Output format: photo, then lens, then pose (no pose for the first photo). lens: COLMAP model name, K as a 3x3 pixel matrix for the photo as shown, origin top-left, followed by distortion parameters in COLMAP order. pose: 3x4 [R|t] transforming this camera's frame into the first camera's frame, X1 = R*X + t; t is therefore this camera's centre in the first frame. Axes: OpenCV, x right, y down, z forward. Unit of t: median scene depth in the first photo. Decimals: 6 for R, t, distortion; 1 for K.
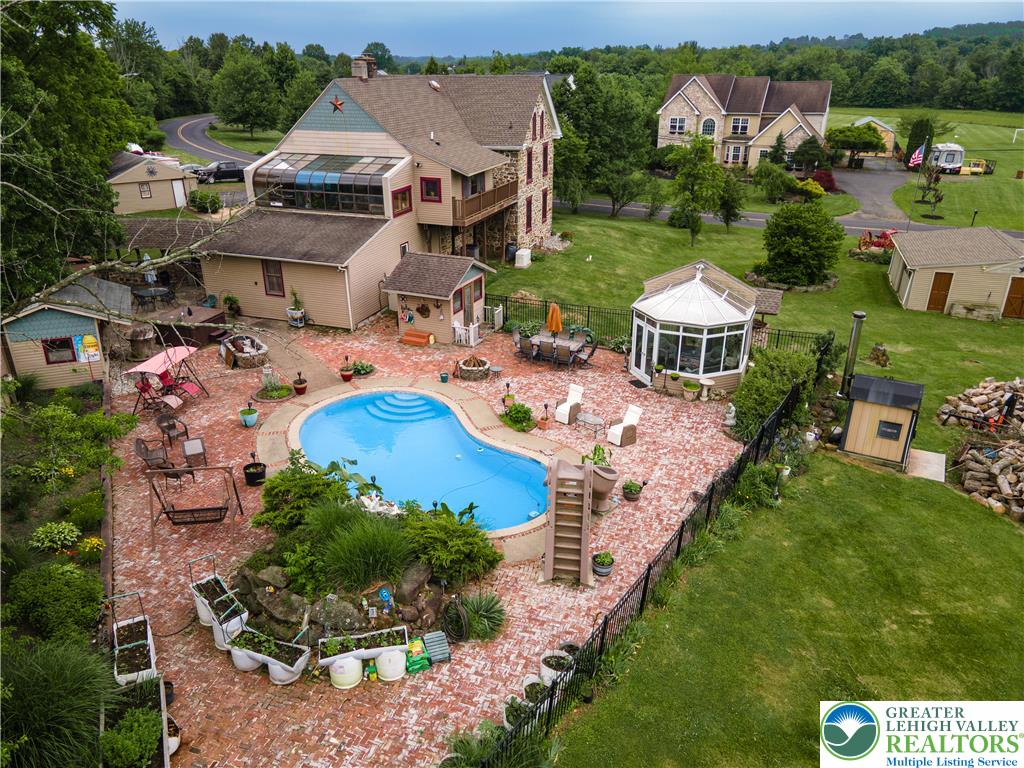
lens RADIAL K [[747.5, 0, 499.8], [0, 747.5, 385.4], [0, 0, 1]] dist [0.027586, 0.029781]
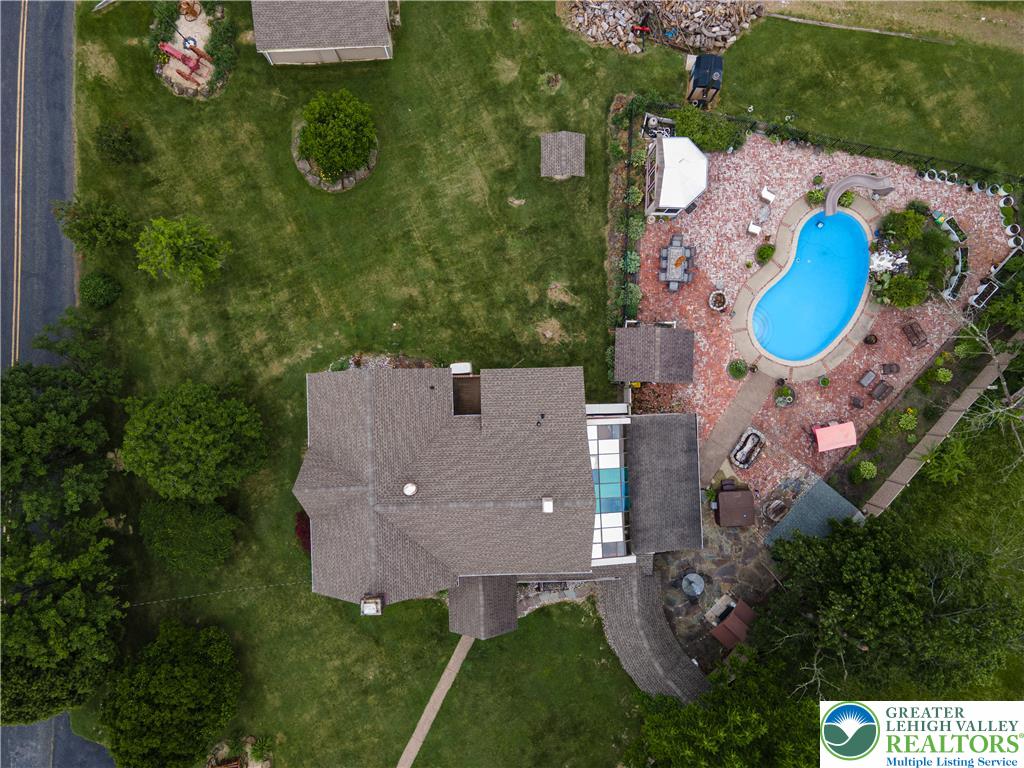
lens RADIAL K [[747.5, 0, 510.5], [0, 747.5, 375.3], [0, 0, 1]] dist [0.027586, 0.029781]
pose [[-0.386744, -0.922031, 0.016950, -0.031498], [0.371749, -0.139056, 0.917860, -1.470952], [-0.843938, 0.361278, 0.396543, 0.665536]]
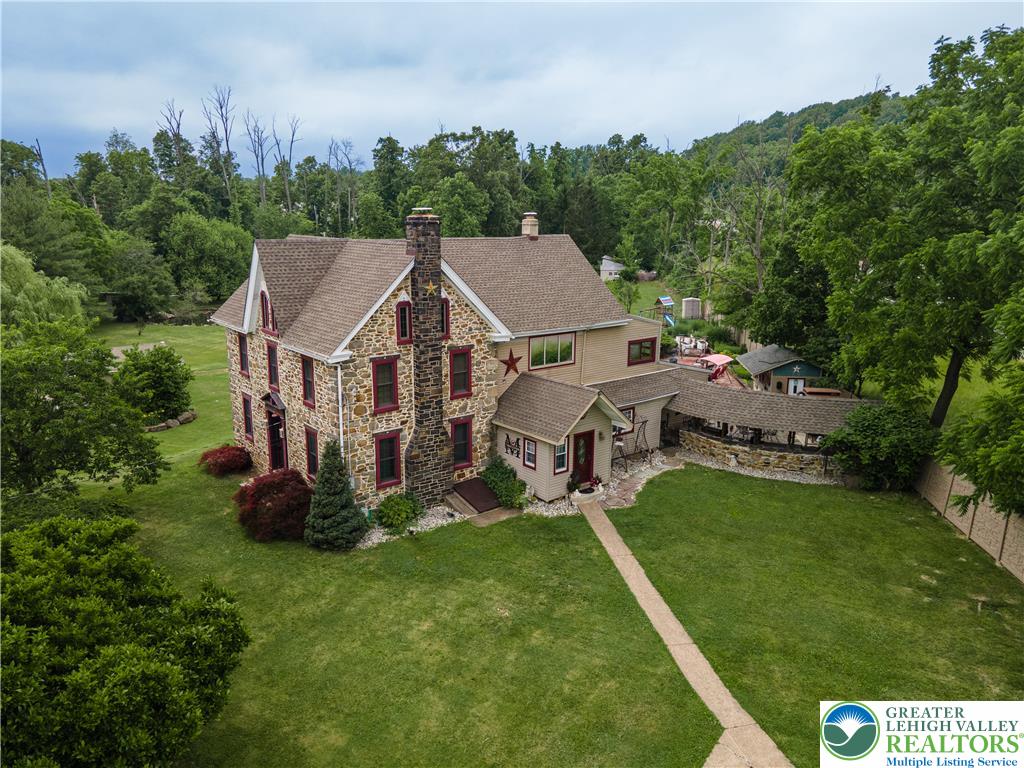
lens RADIAL K [[747.5, 0, 499.5], [0, 747.5, 382.6], [0, 0, 1]] dist [0.027586, 0.029781]
pose [[-0.855420, -0.113162, 0.505421, -0.723317], [0.207413, 0.819329, 0.534490, -0.860584], [-0.474590, 0.562044, -0.677400, 1.972651]]
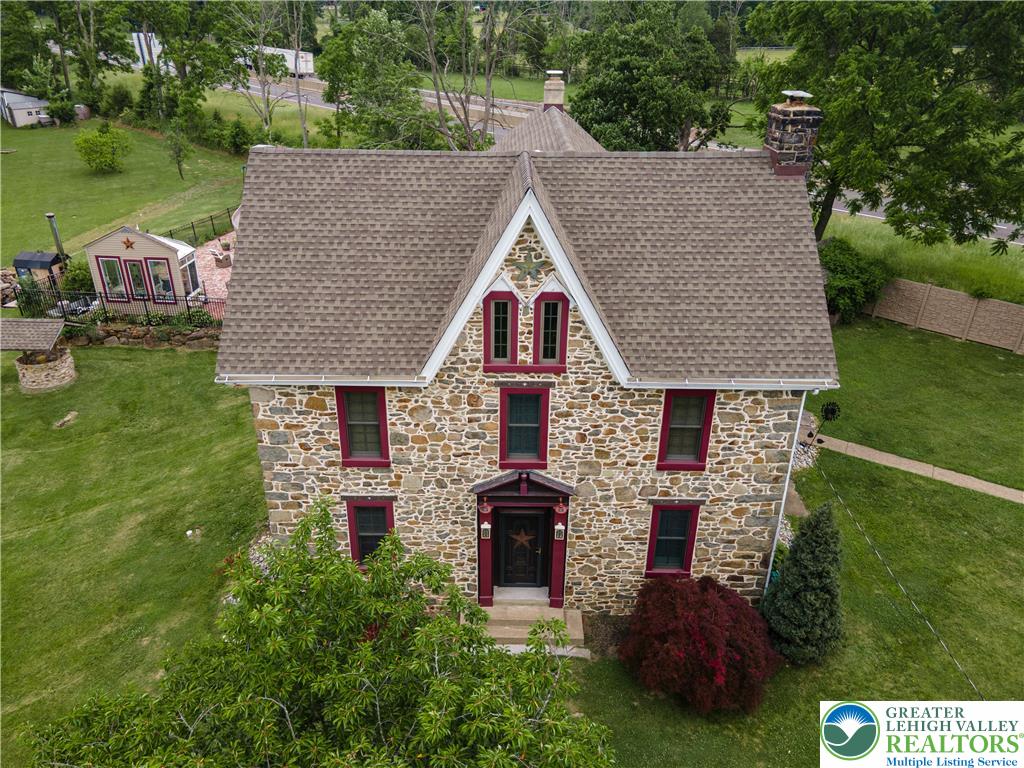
lens RADIAL K [[747.5, 0, 502.3], [0, 747.5, 384.9], [0, 0, 1]] dist [0.027586, 0.029781]
pose [[-0.938089, 0.152191, -0.311169, 0.099361], [-0.140236, 0.654540, 0.742907, -0.813911], [0.316737, 0.740550, -0.592674, 1.738336]]
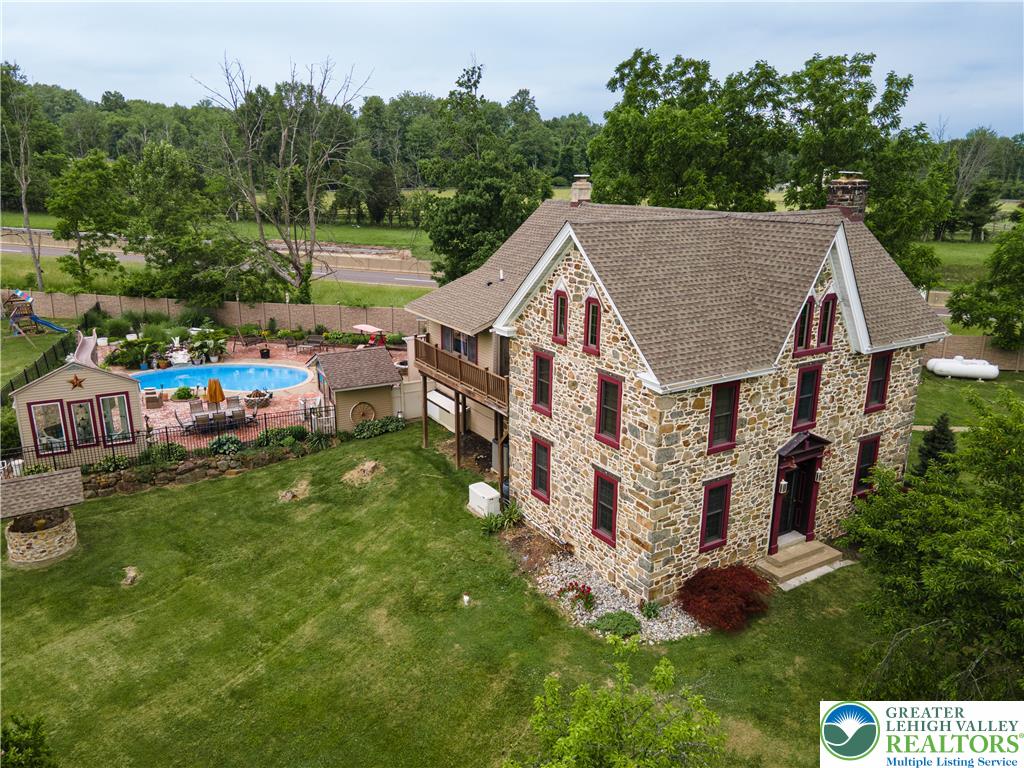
lens RADIAL K [[747.5, 0, 505.1], [0, 747.5, 382.6], [0, 0, 1]] dist [0.027586, 0.029781]
pose [[-0.614754, 0.221983, -0.756836, 0.581575], [-0.315693, 0.810104, 0.494034, -0.703746], [0.722783, 0.542637, -0.427936, 1.572822]]
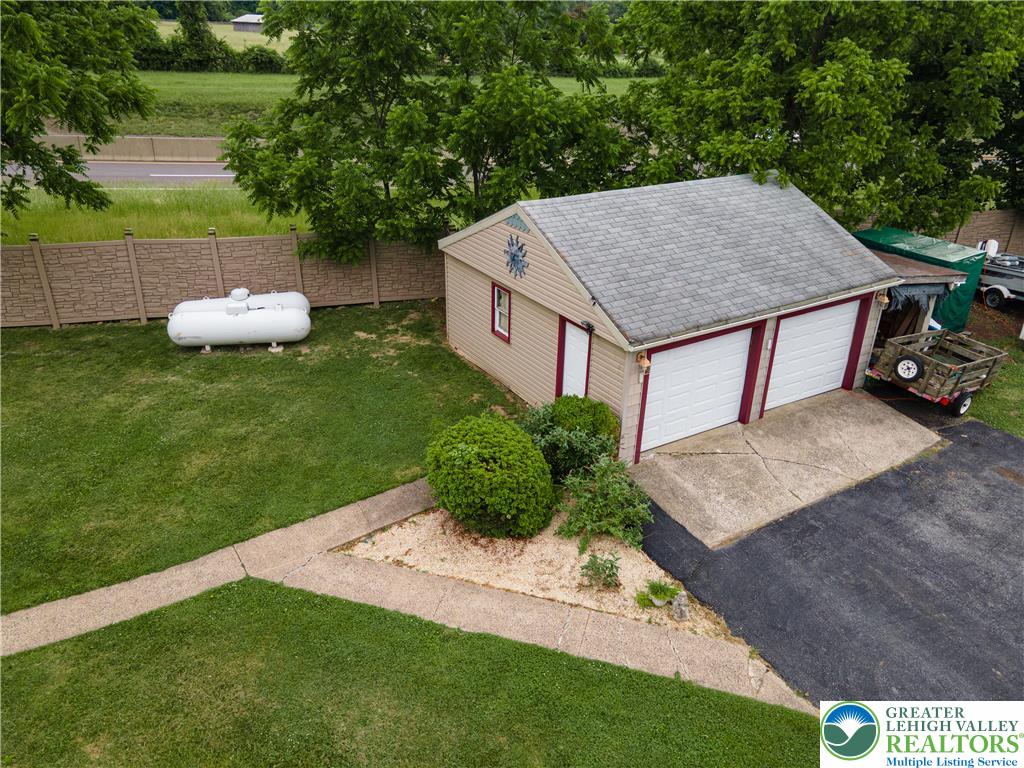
lens RADIAL K [[747.5, 0, 498.5], [0, 747.5, 390.4], [0, 0, 1]] dist [0.027586, 0.029781]
pose [[-0.200009, 0.439788, -0.875547, -0.400354], [-0.396901, 0.780635, 0.482782, -0.625994], [0.895805, 0.444066, 0.018418, 1.742277]]
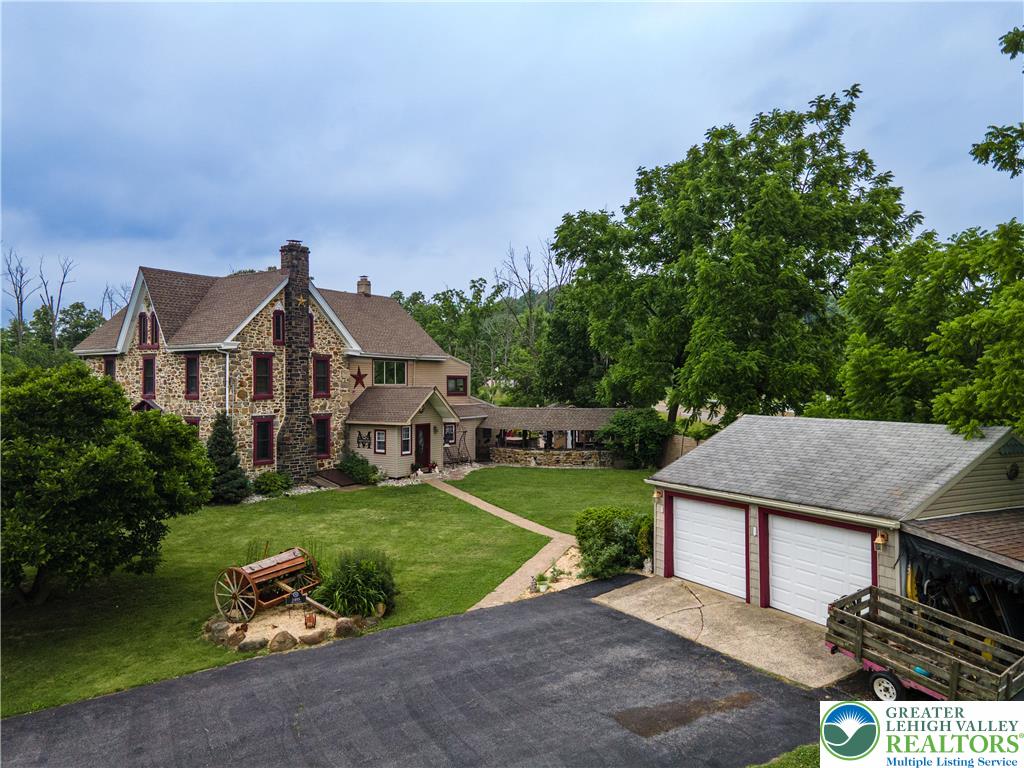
lens RADIAL K [[747.5, 0, 501.1], [0, 747.5, 386.1], [0, 0, 1]] dist [0.027586, 0.029781]
pose [[-0.969764, 0.004713, 0.243999, -0.752592], [0.102242, 0.915686, 0.388671, -0.793295], [-0.221595, 0.401866, -0.888482, 2.287988]]
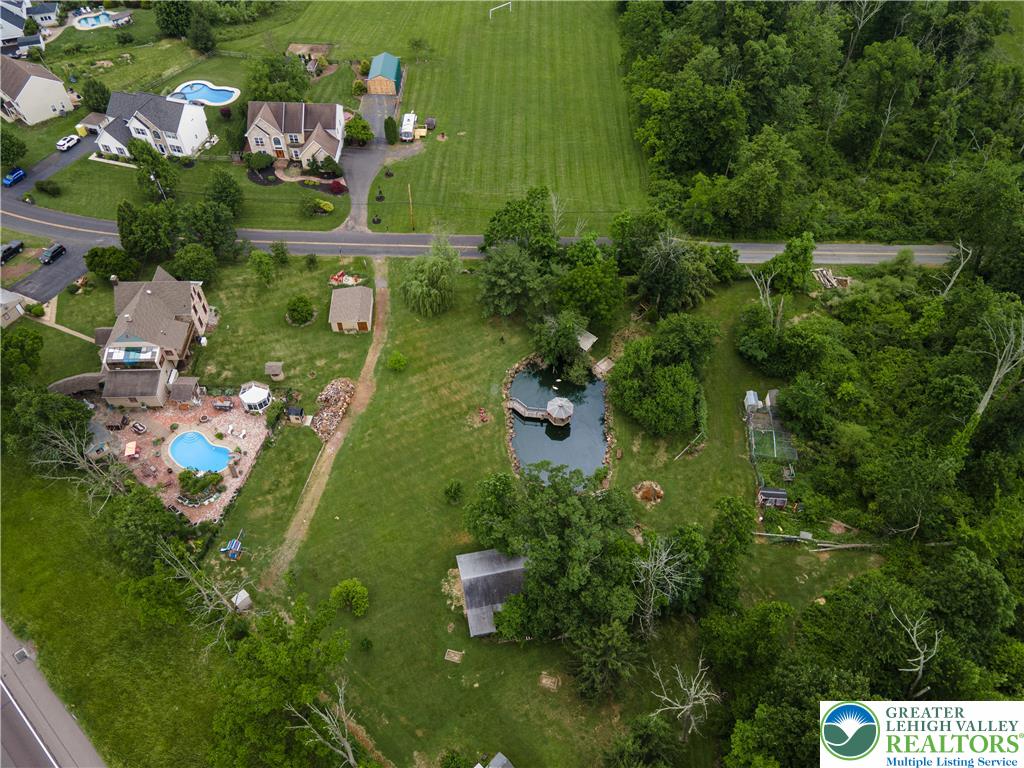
lens RADIAL K [[747.5, 0, 508.0], [0, 747.5, 383.8], [0, 0, 1]] dist [0.027586, 0.029781]
pose [[0.921737, -0.286539, 0.261336, 0.397694], [0.141196, 0.875567, 0.462003, -1.547377], [-0.361199, -0.388946, 0.847500, -2.498935]]
